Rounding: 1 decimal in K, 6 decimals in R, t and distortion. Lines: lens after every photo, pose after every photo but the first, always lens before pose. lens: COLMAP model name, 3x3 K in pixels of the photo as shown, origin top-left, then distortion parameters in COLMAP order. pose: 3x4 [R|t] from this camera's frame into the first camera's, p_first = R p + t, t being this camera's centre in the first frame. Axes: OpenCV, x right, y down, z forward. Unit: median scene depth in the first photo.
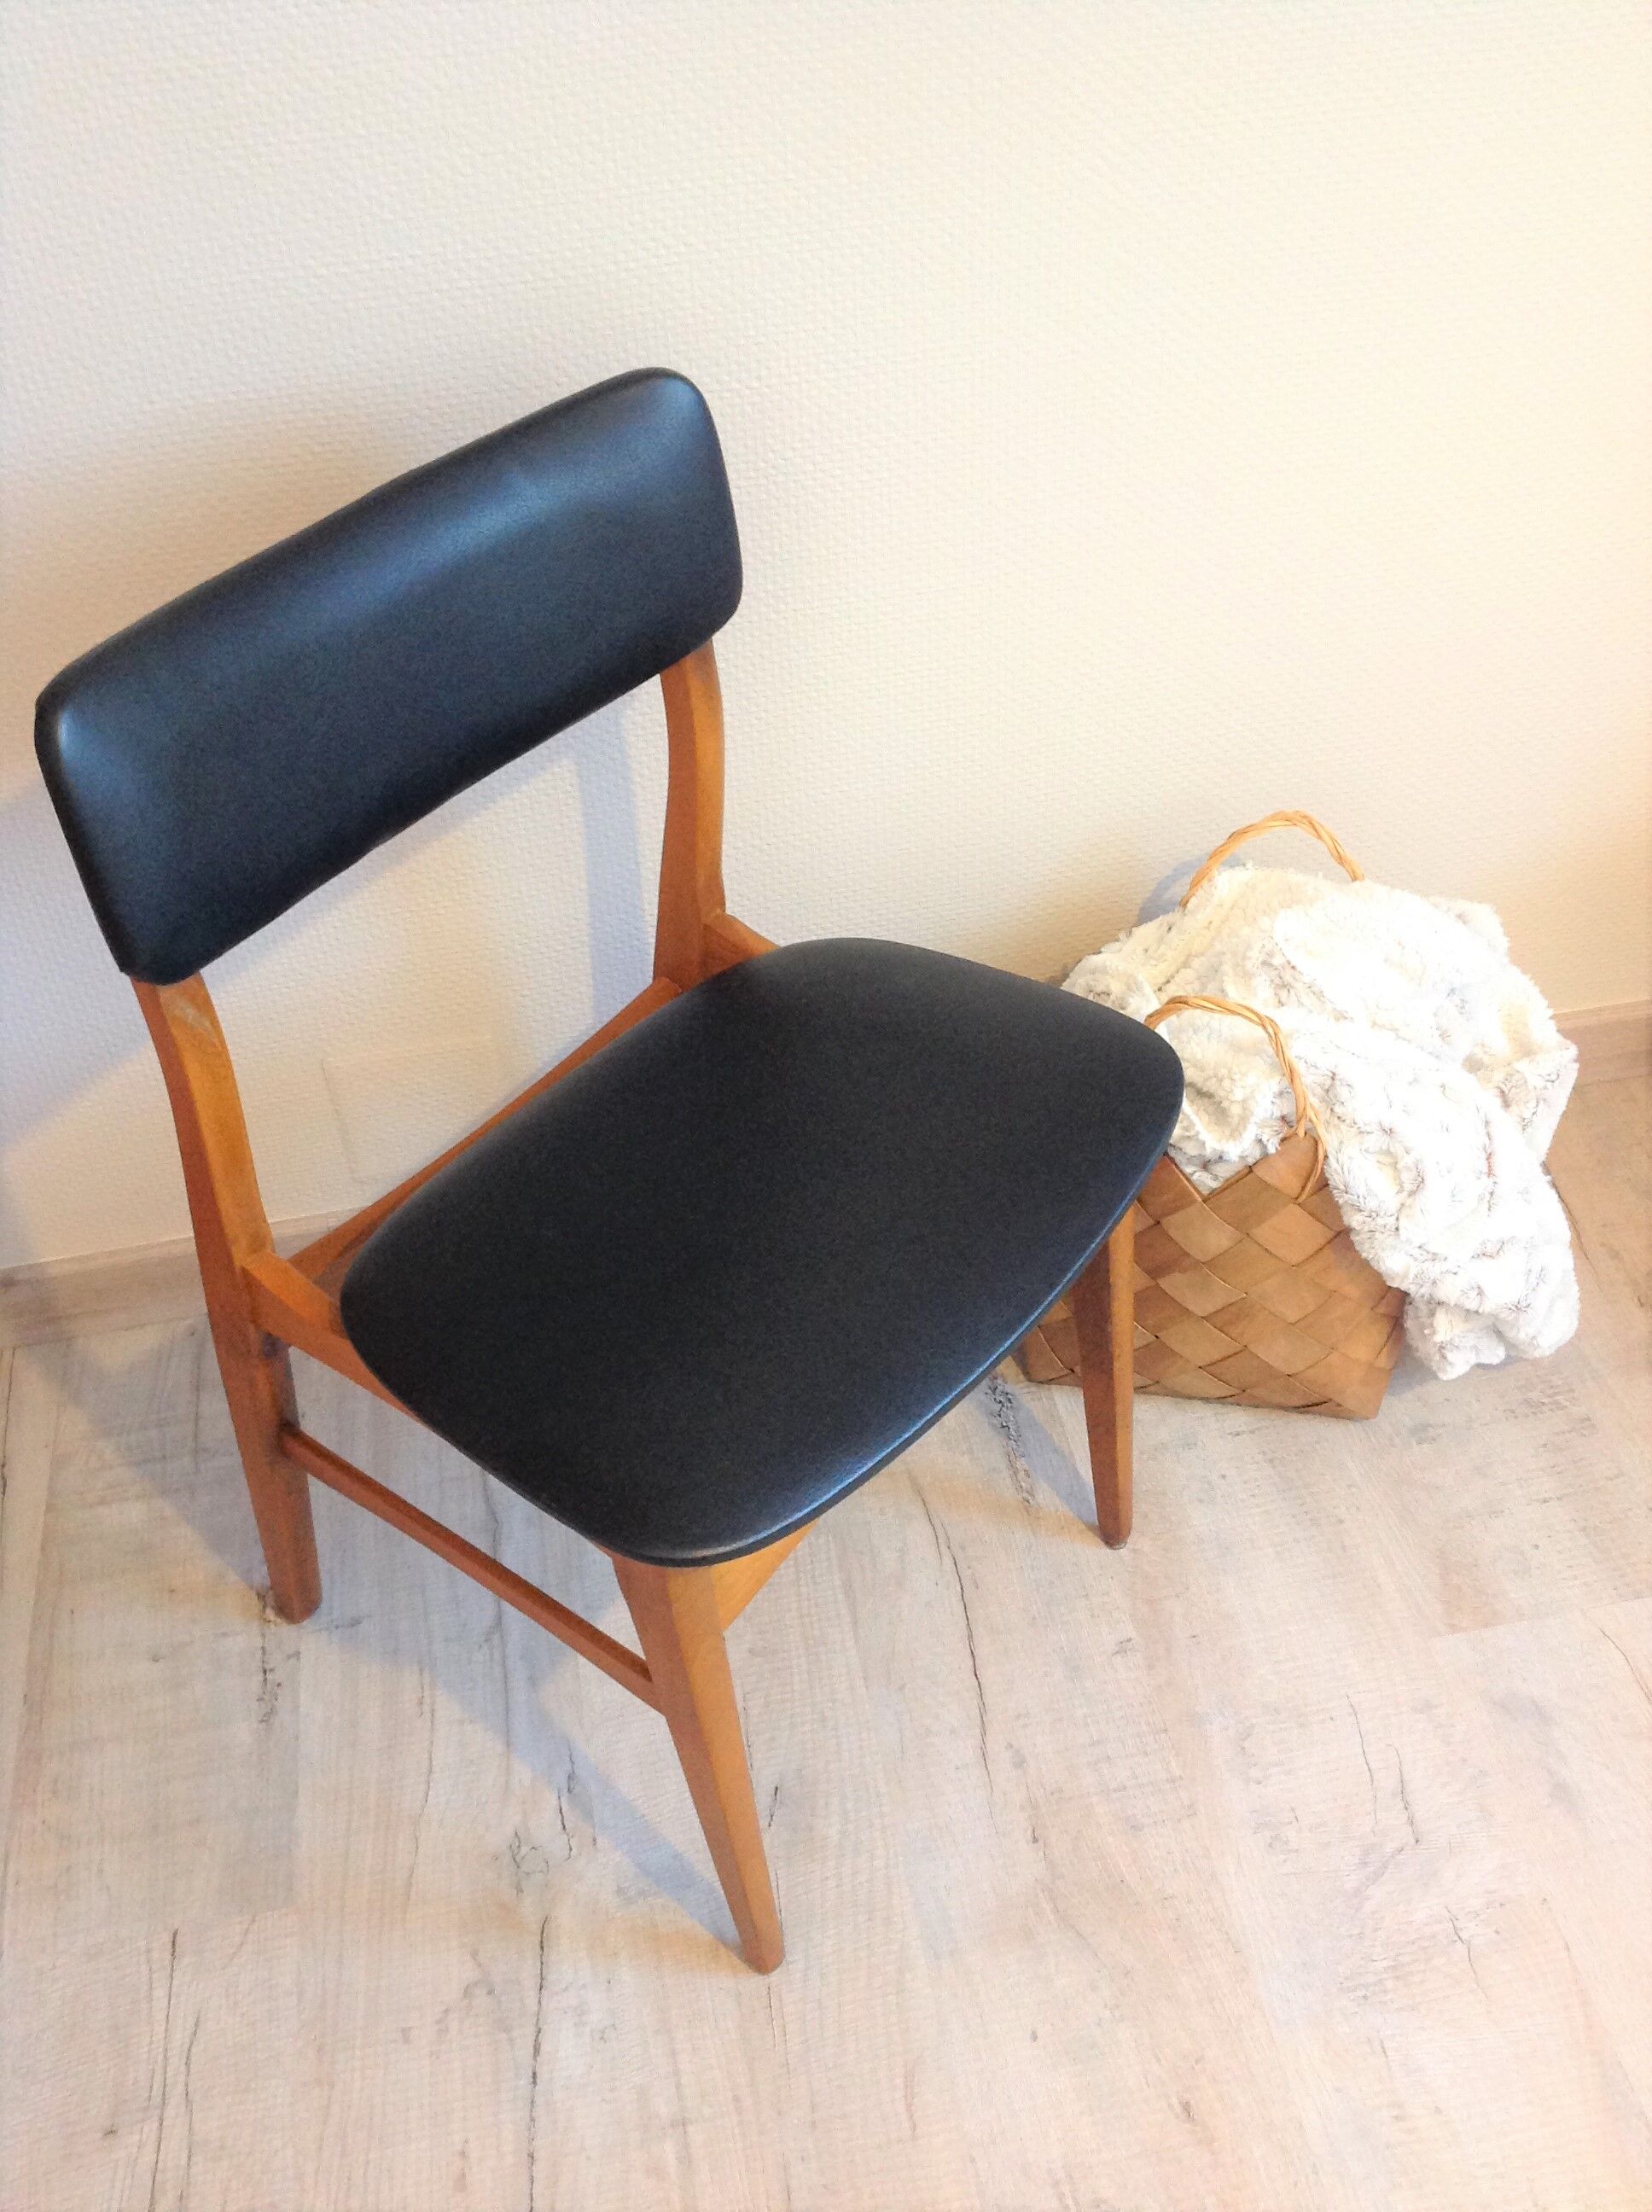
lens RADIAL K [[2057.5, 0, 820.5], [0, 2057.5, 1115.0], [0, 0, 1]] dist [0.167451, -0.429058]
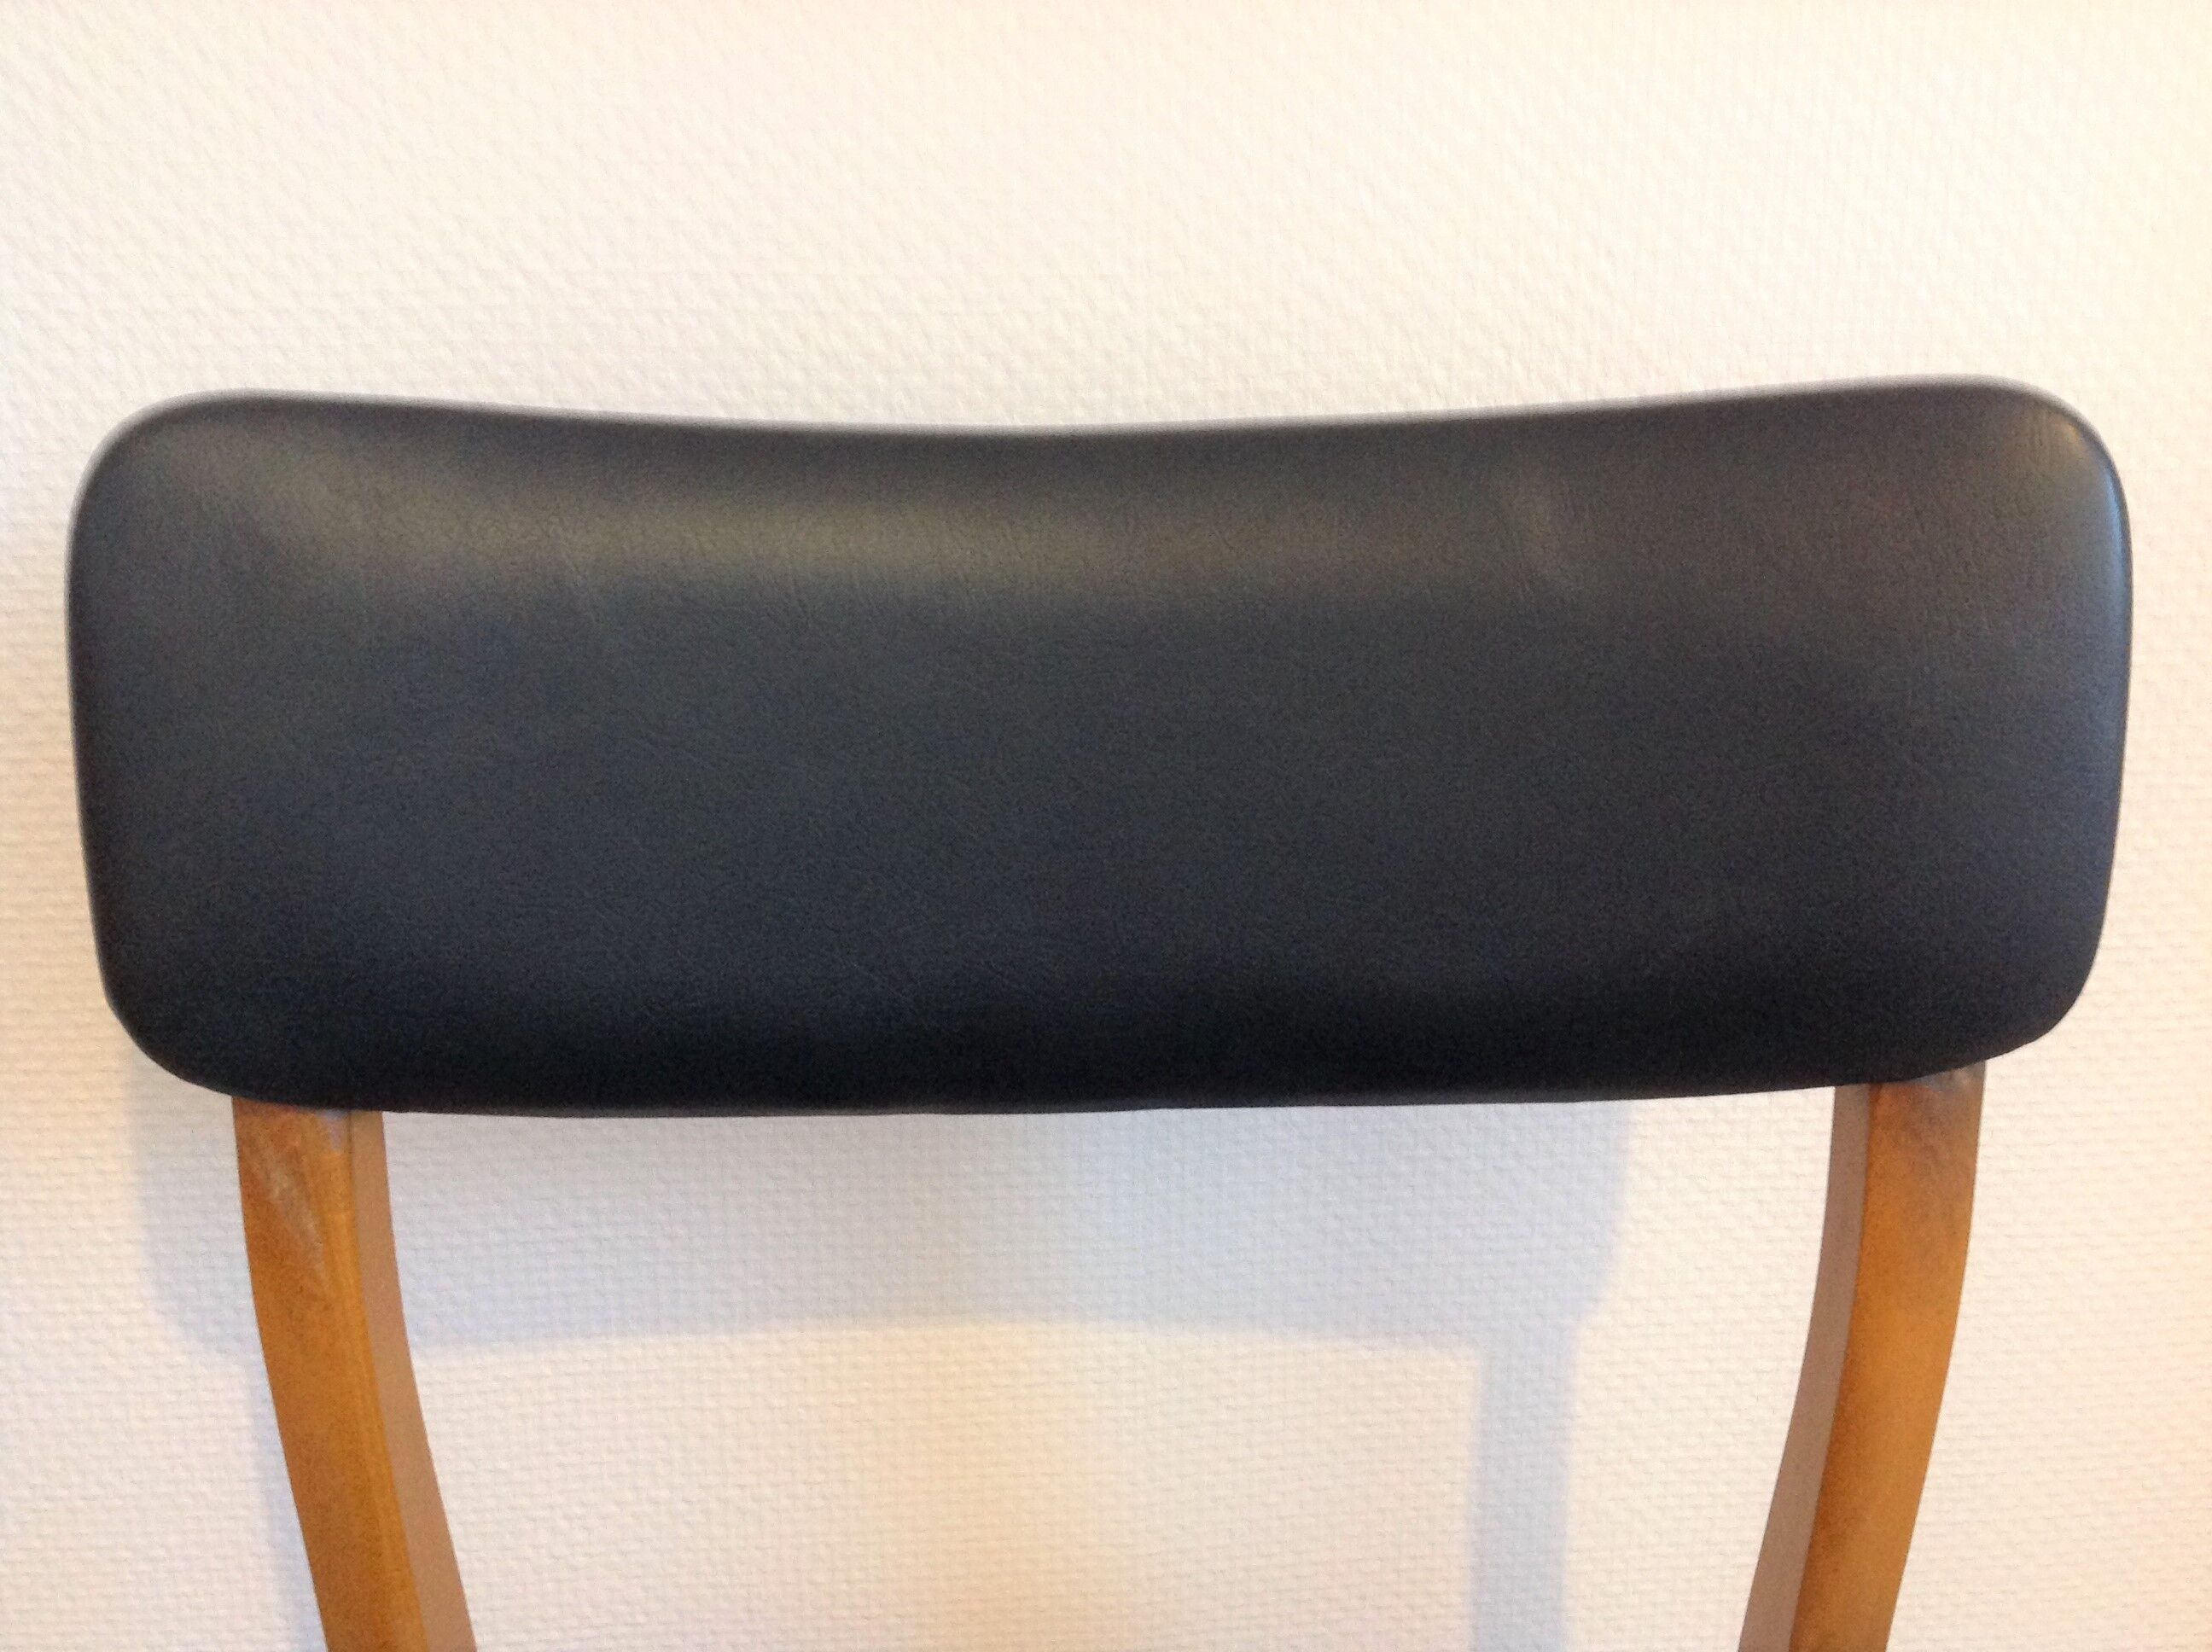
lens RADIAL K [[2057.5, 0, 1106.0], [0, 2057.5, 826.0], [0, 0, 1]] dist [0.167451, -0.429058]
pose [[0.991694, 0.081360, -0.099621, 0.118224], [-0.114953, 0.908094, -0.402681, -0.095069], [0.057703, 0.410788, 0.909903, 0.527192]]
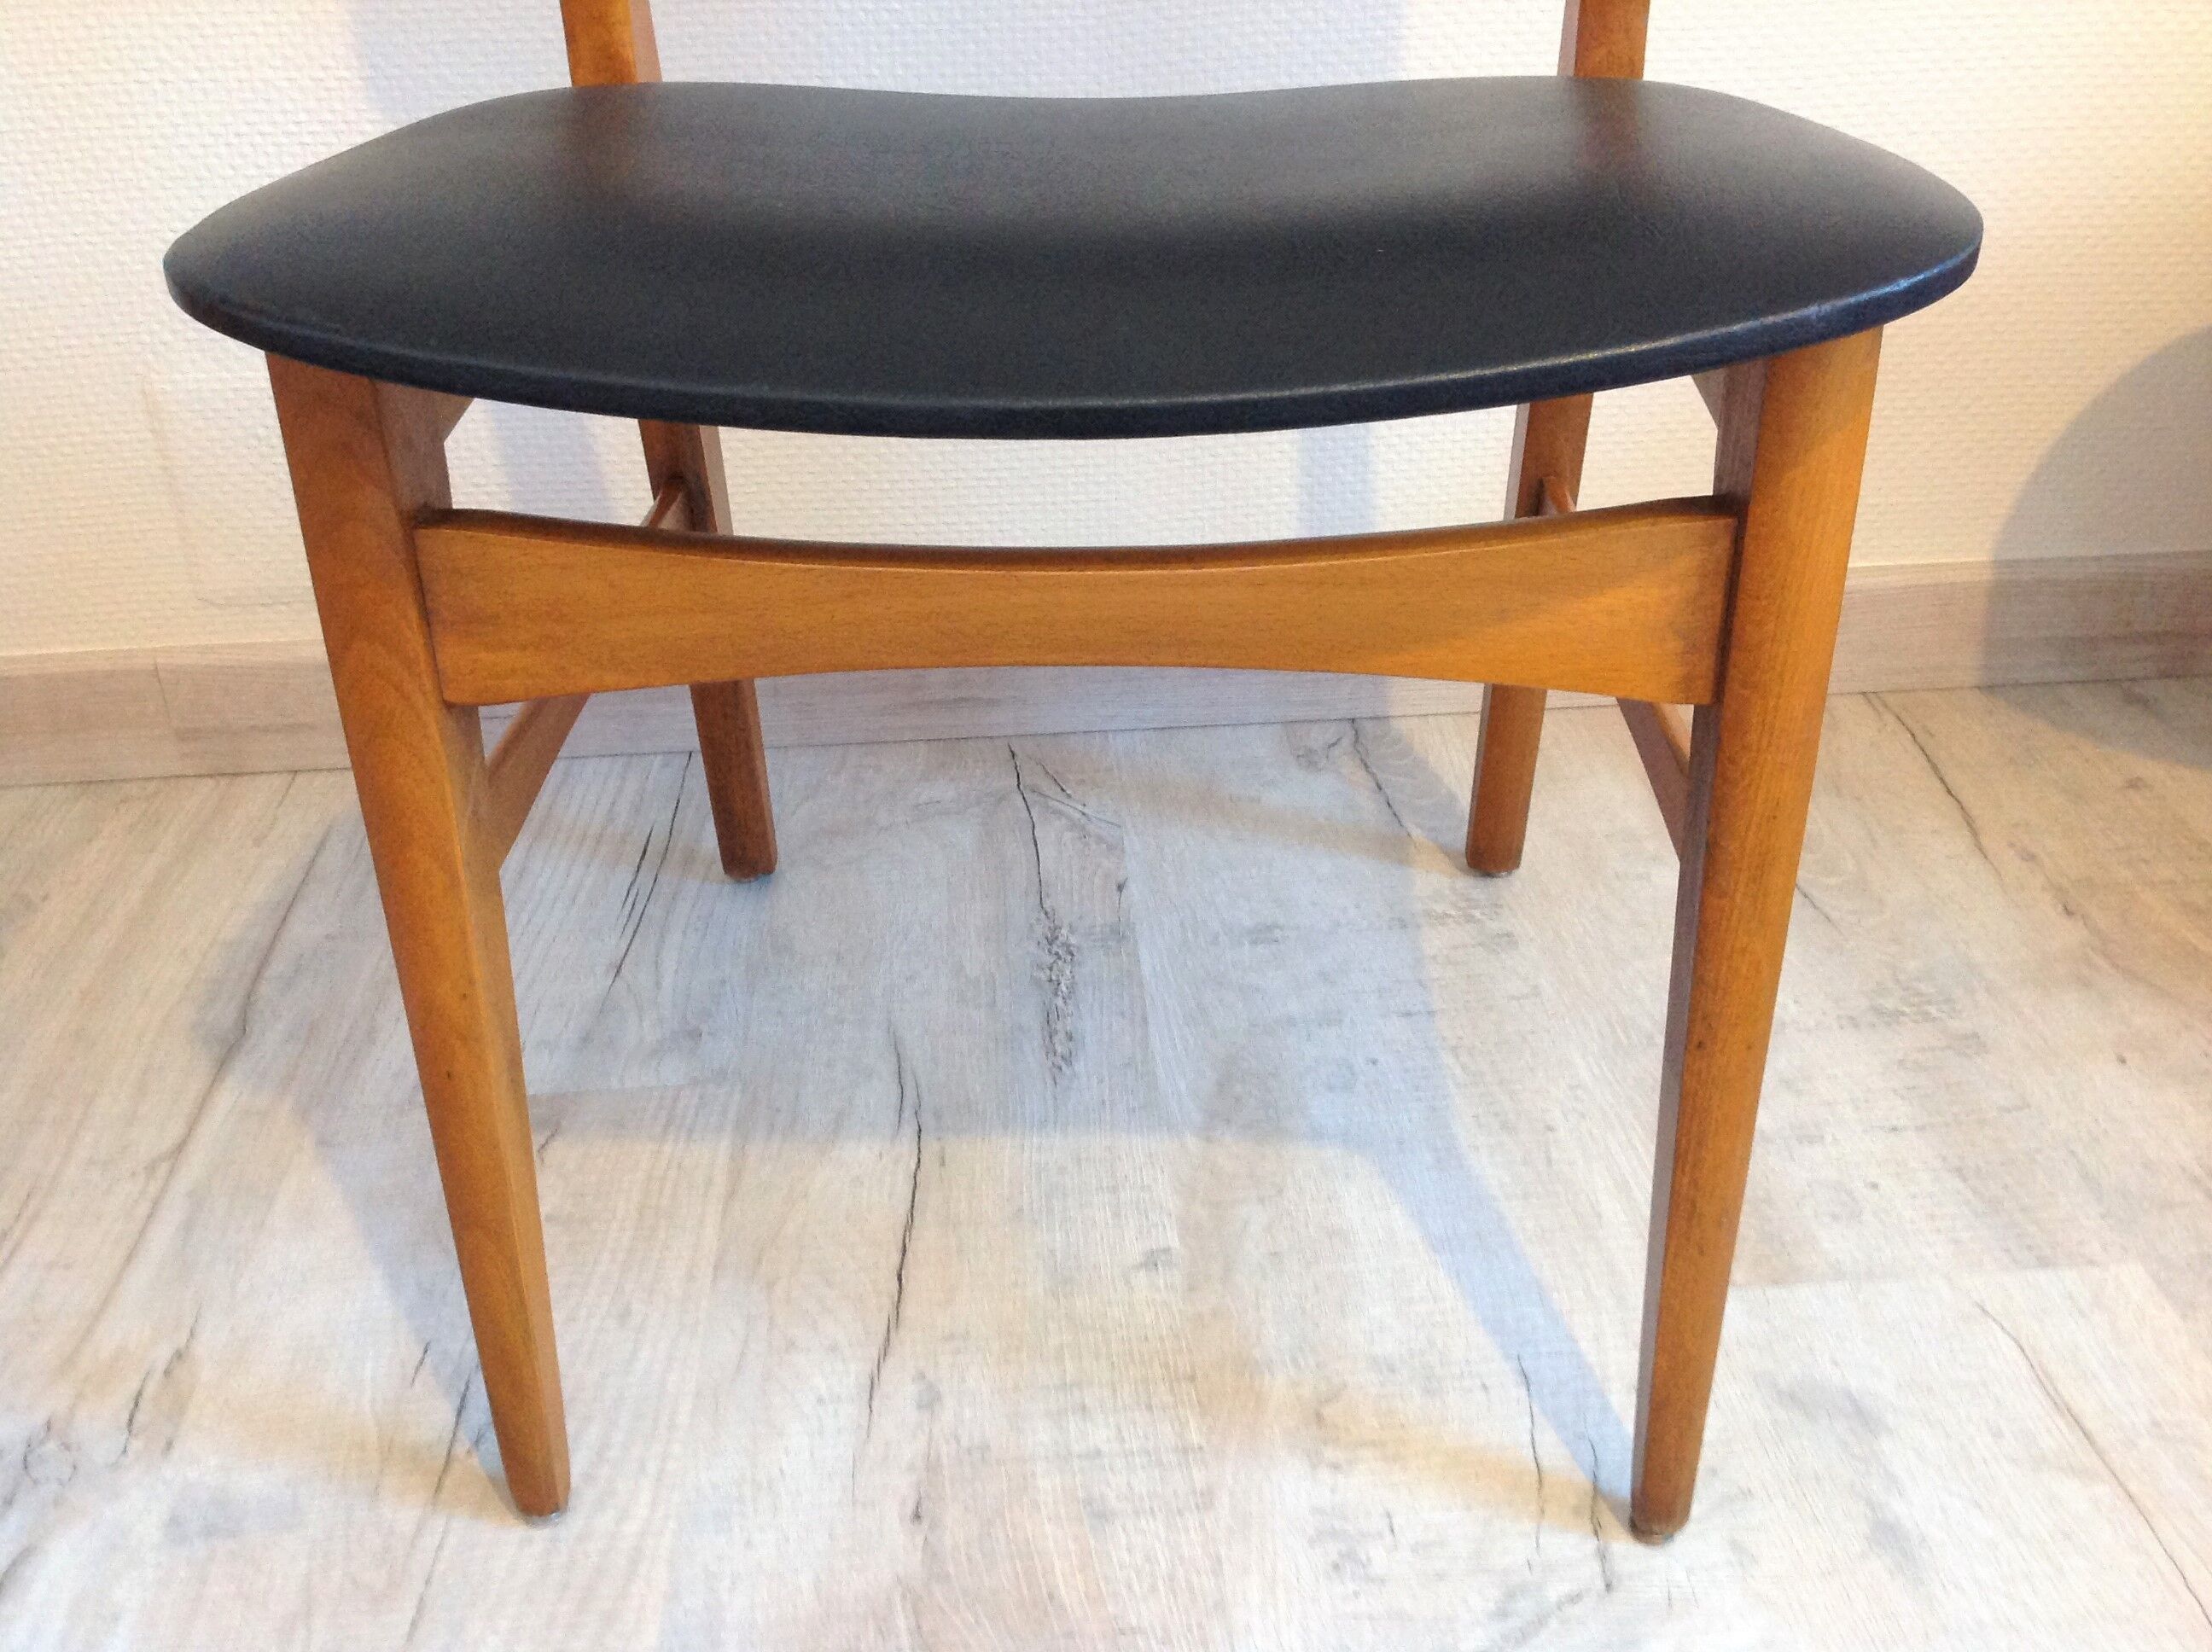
lens RADIAL K [[2082.6, 0, 1109.3], [0, 2082.6, 827.9], [0, 0, 1]] dist [0.131504, -0.292067]
pose [[0.993115, 0.085263, -0.080329, 0.172947], [-0.099929, 0.974453, -0.201135, 0.260887], [0.061127, 0.207777, 0.976264, 0.394962]]
